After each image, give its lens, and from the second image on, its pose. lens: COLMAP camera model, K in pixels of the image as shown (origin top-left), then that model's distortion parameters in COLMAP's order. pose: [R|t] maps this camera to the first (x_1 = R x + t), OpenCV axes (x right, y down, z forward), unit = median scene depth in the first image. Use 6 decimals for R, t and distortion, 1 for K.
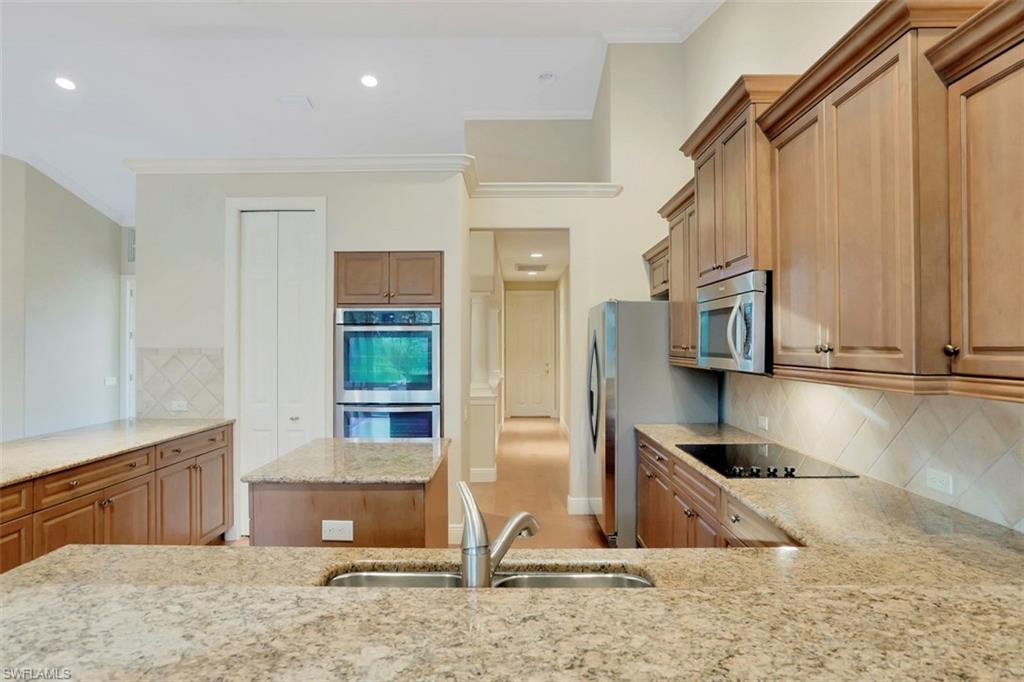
lens RADIAL K [[573.0, 0, 513.9], [0, 573.0, 348.0], [0, 0, 1]] dist [-0.052870, 0.007645]
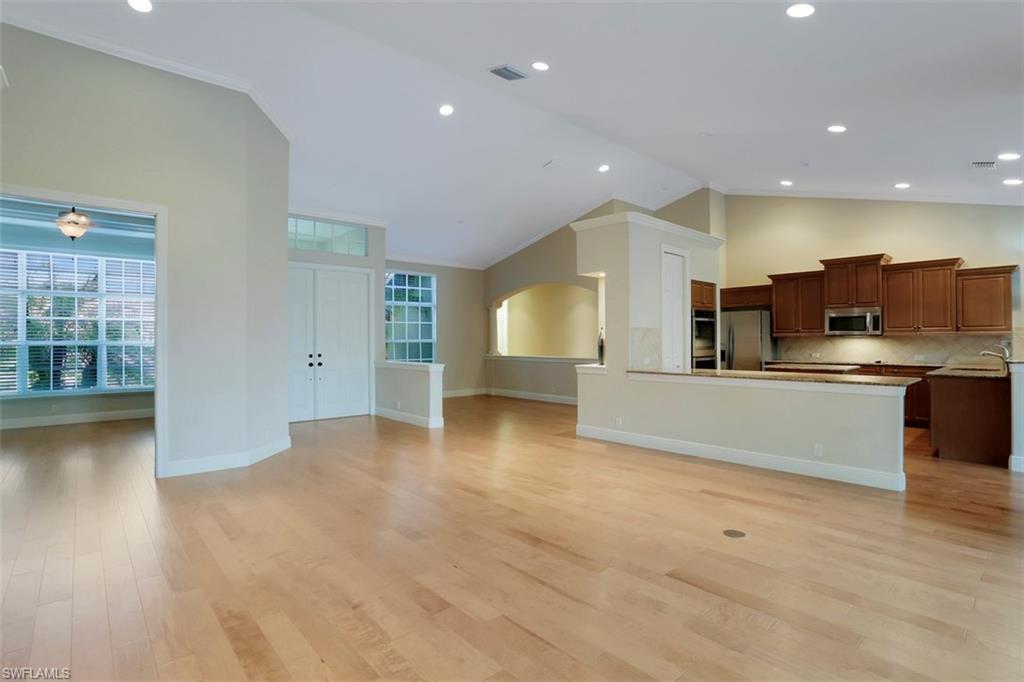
lens RADIAL K [[495.8, 0, 519.6], [0, 495.8, 339.4], [0, 0, 1]] dist [-0.036633, 0.009493]
pose [[0.729162, -0.004714, 0.684324, -1.916785], [0.010069, 0.999942, -0.003841, 0.036297], [-0.684267, 0.009691, 0.729168, 0.168779]]
